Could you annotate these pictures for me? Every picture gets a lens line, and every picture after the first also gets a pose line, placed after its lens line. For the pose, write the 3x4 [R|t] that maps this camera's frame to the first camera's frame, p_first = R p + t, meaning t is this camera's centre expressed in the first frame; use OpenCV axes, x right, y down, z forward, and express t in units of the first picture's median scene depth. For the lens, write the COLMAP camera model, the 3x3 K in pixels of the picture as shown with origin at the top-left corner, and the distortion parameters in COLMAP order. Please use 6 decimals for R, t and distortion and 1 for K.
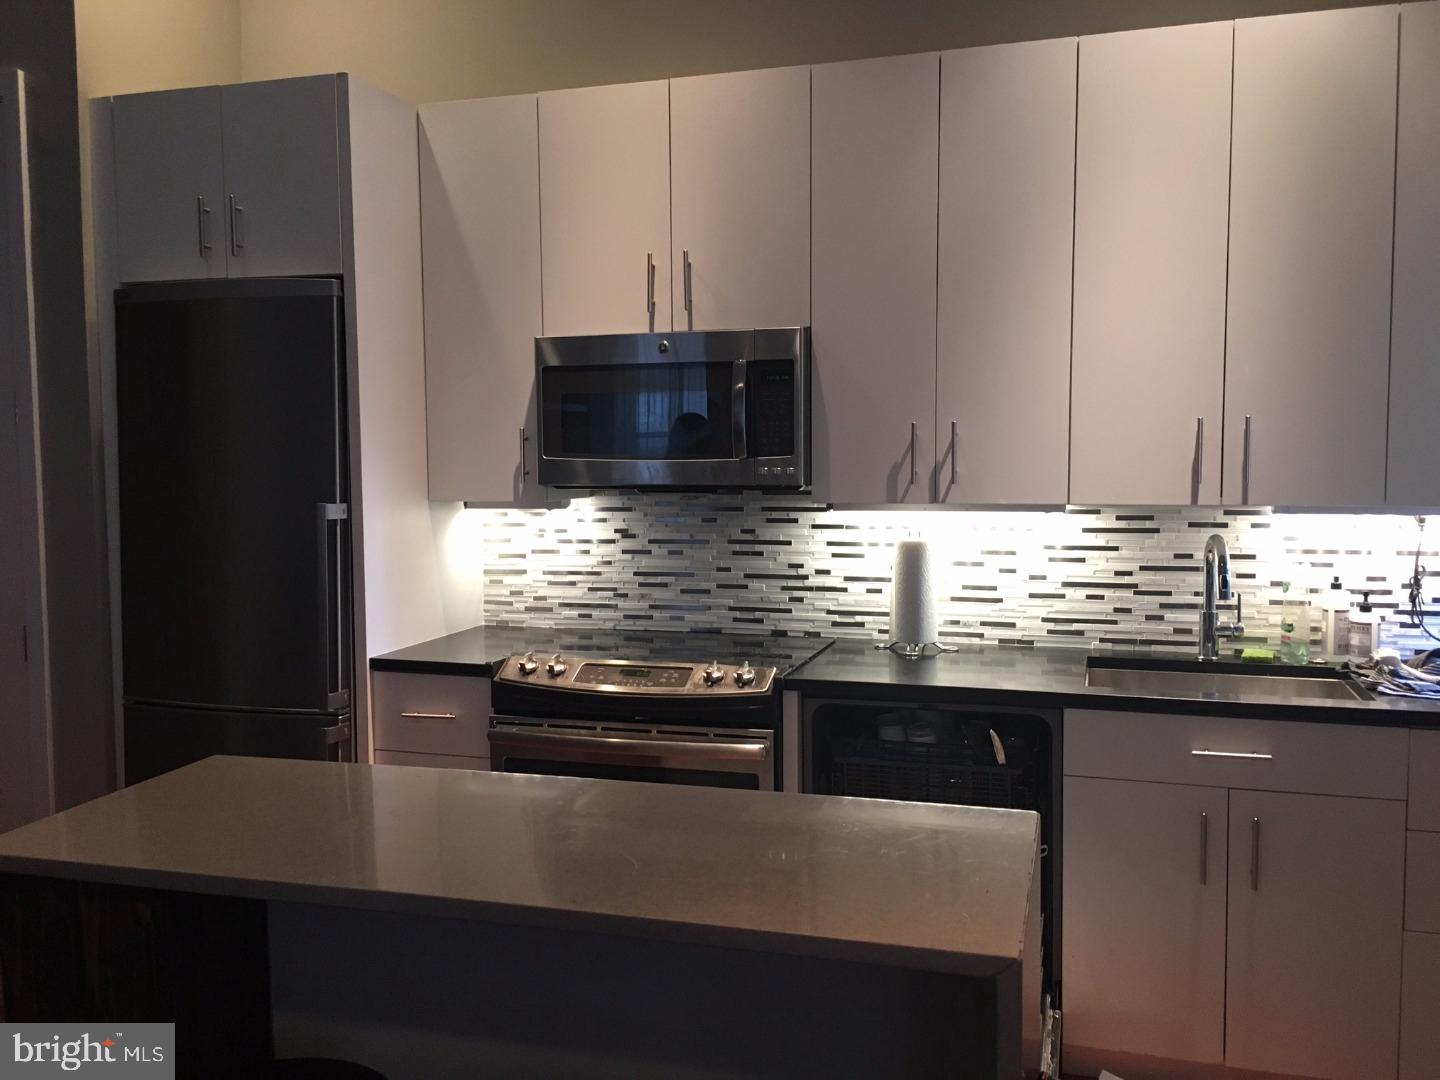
lens RADIAL K [[1223.3, 0, 704.0], [0, 1223.3, 534.0], [0, 0, 1]] dist [0.070610, -0.095504]
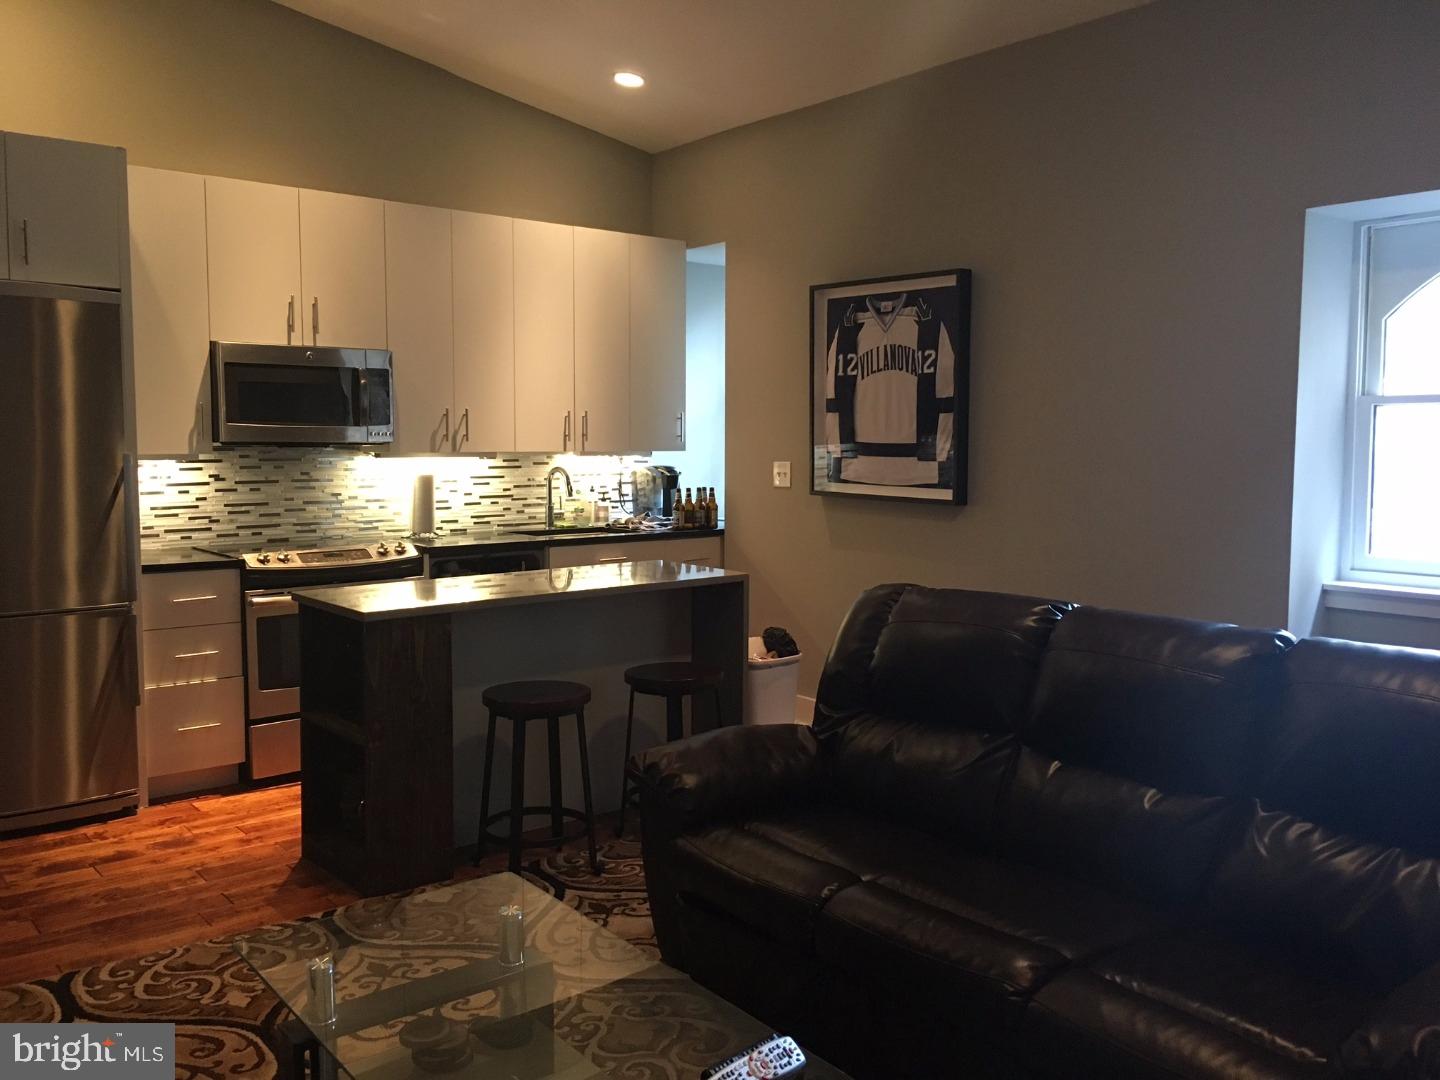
lens RADIAL K [[1223.3, 0, 704.0], [0, 1223.3, 534.0], [0, 0, 1]] dist [0.070610, -0.095504]
pose [[0.552871, -0.058344, 0.831222, -1.031958], [0.049811, 0.998076, 0.036924, 0.043694], [-0.831777, 0.020989, 0.554713, -0.299735]]
